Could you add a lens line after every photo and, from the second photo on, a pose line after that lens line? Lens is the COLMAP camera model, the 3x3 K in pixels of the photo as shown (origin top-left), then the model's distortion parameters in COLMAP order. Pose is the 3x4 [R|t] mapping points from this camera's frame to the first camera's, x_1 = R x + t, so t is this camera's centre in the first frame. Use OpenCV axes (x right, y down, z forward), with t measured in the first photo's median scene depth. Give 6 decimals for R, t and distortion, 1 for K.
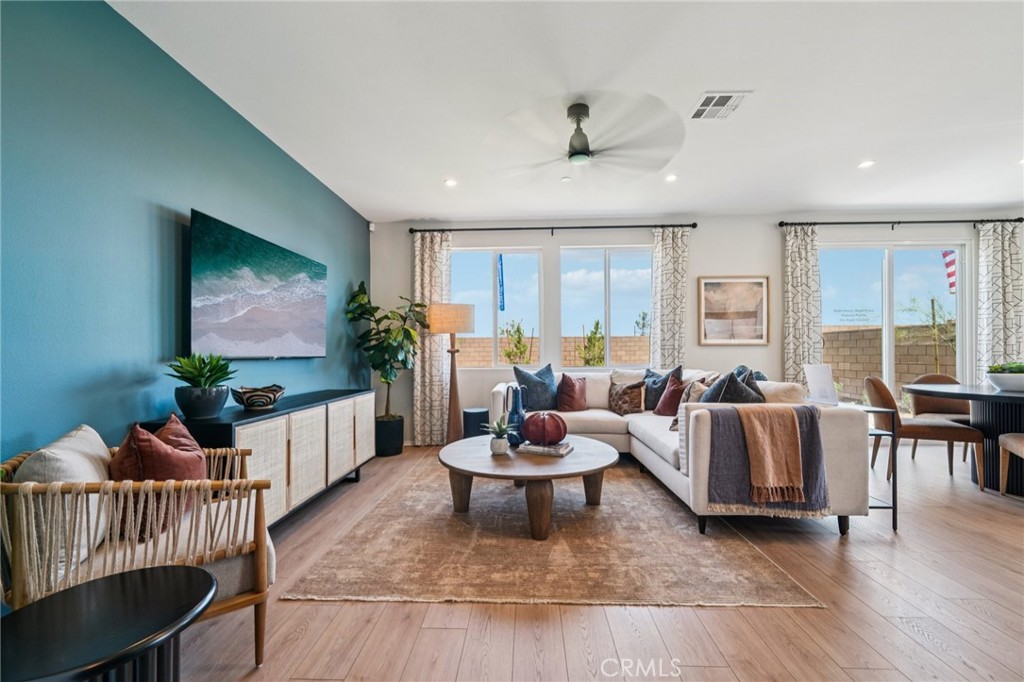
lens RADIAL K [[399.2, 0, 506.8], [0, 399.2, 353.5], [0, 0, 1]] dist [-0.001143, -0.000149]
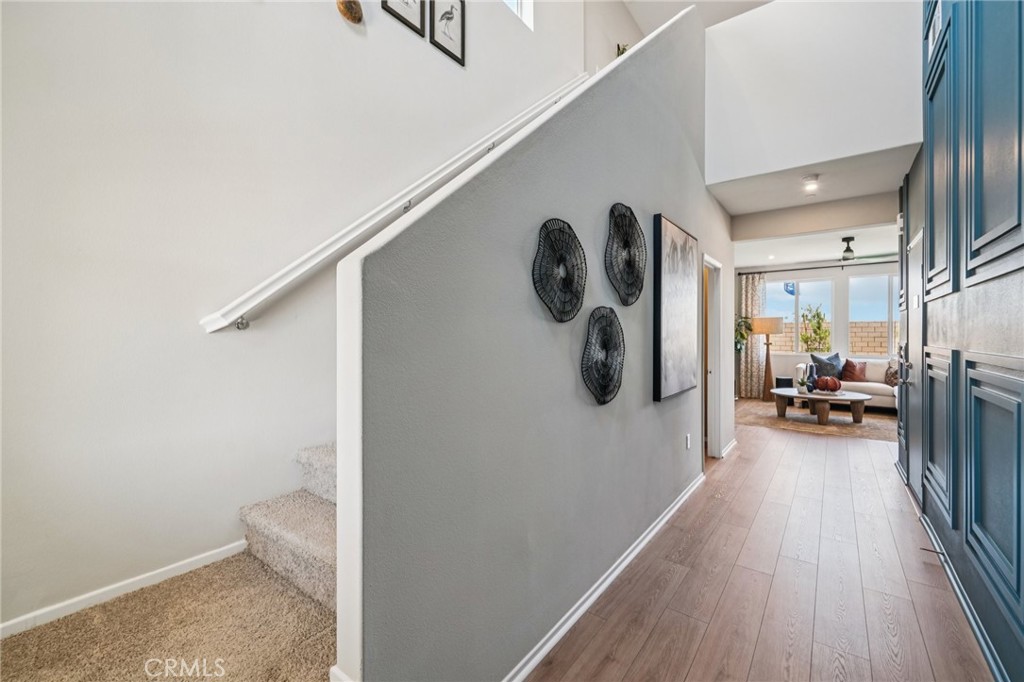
lens RADIAL K [[428.2, 0, 498.7], [0, 428.2, 337.2], [0, 0, 1]] dist [-0.001826, -0.000203]
pose [[0.816181, 0.010093, -0.577709, -0.015542], [-0.004418, 0.999927, 0.011227, -0.053211], [0.577780, -0.006611, 0.816166, -1.261251]]
